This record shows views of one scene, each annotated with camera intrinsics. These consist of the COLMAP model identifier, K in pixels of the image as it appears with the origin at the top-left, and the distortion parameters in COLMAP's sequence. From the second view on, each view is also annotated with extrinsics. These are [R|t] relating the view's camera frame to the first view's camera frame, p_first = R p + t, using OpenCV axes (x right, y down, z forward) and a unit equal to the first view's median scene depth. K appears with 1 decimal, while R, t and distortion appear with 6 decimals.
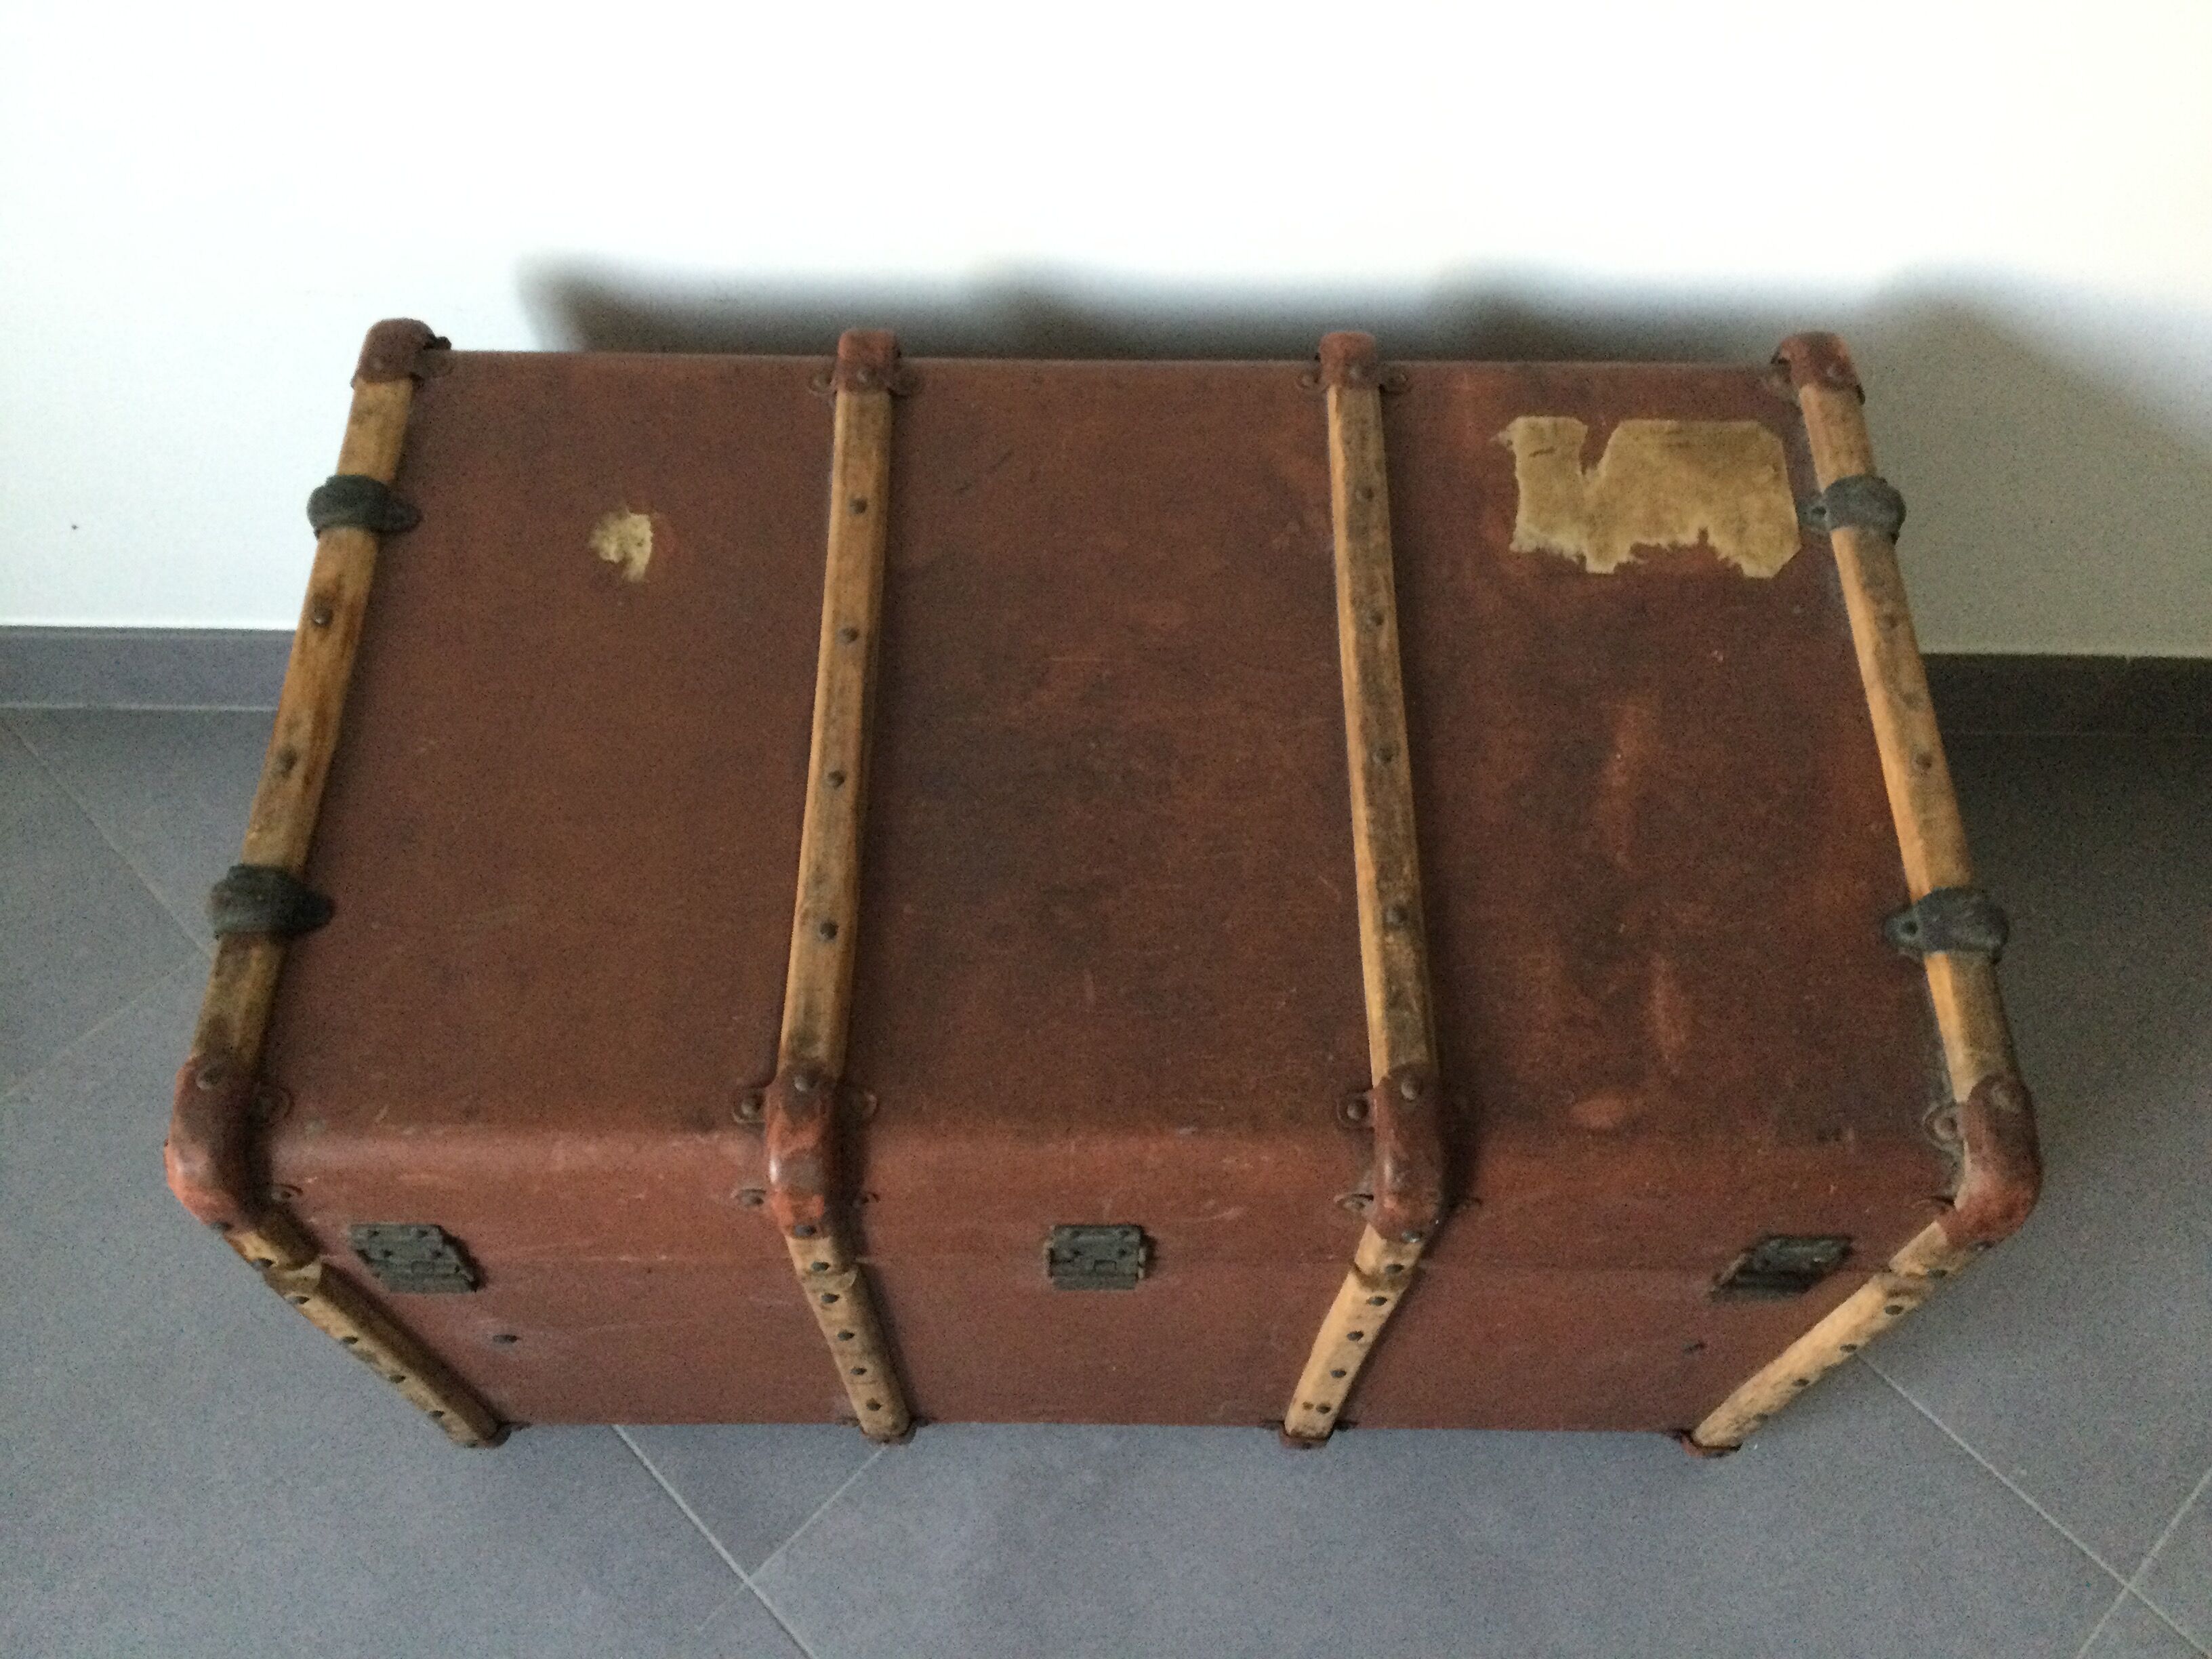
lens RADIAL K [[1999.9, 0, 1112.4], [0, 1999.9, 768.6], [0, 0, 1]] dist [0.100555, -0.155213]
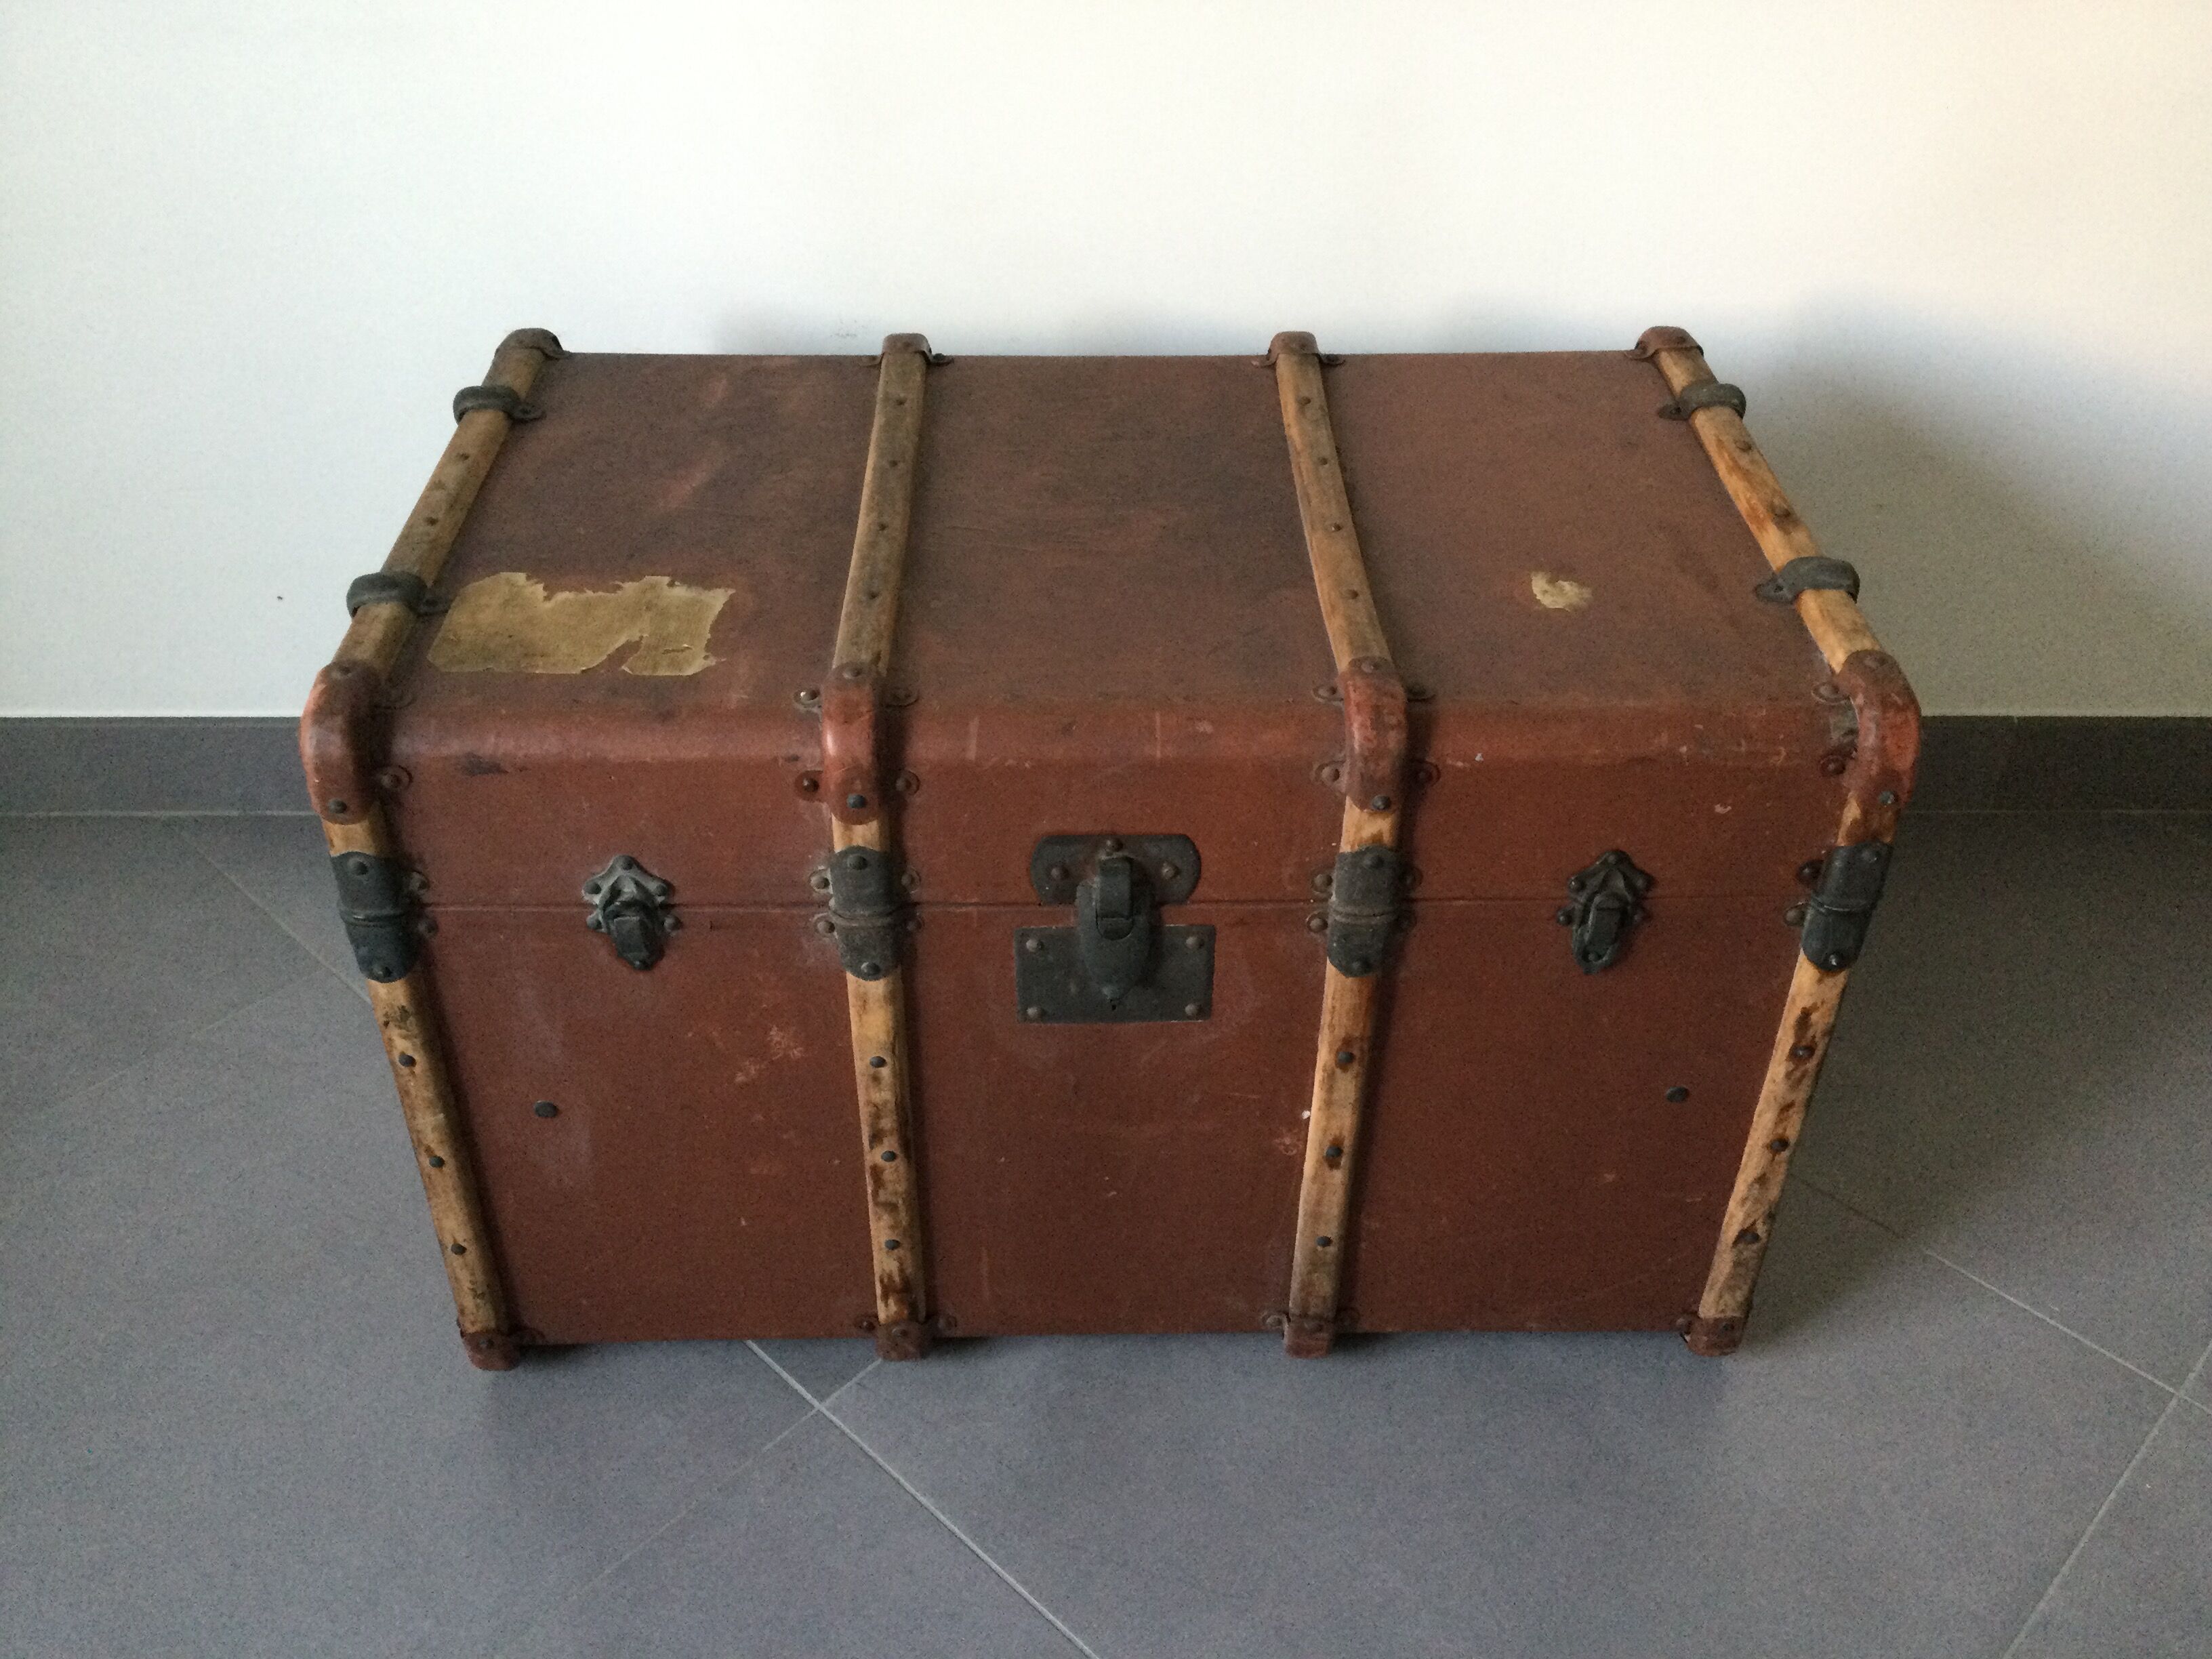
lens RADIAL K [[1999.9, 0, 1092.9], [0, 1999.9, 828.9], [0, 0, 1]] dist [0.100555, -0.155213]
pose [[-0.999736, -0.003531, -0.022724, 0.032883], [-0.022155, -0.116920, 0.992894, -1.237168], [-0.006163, 0.993135, 0.116811, 1.039173]]
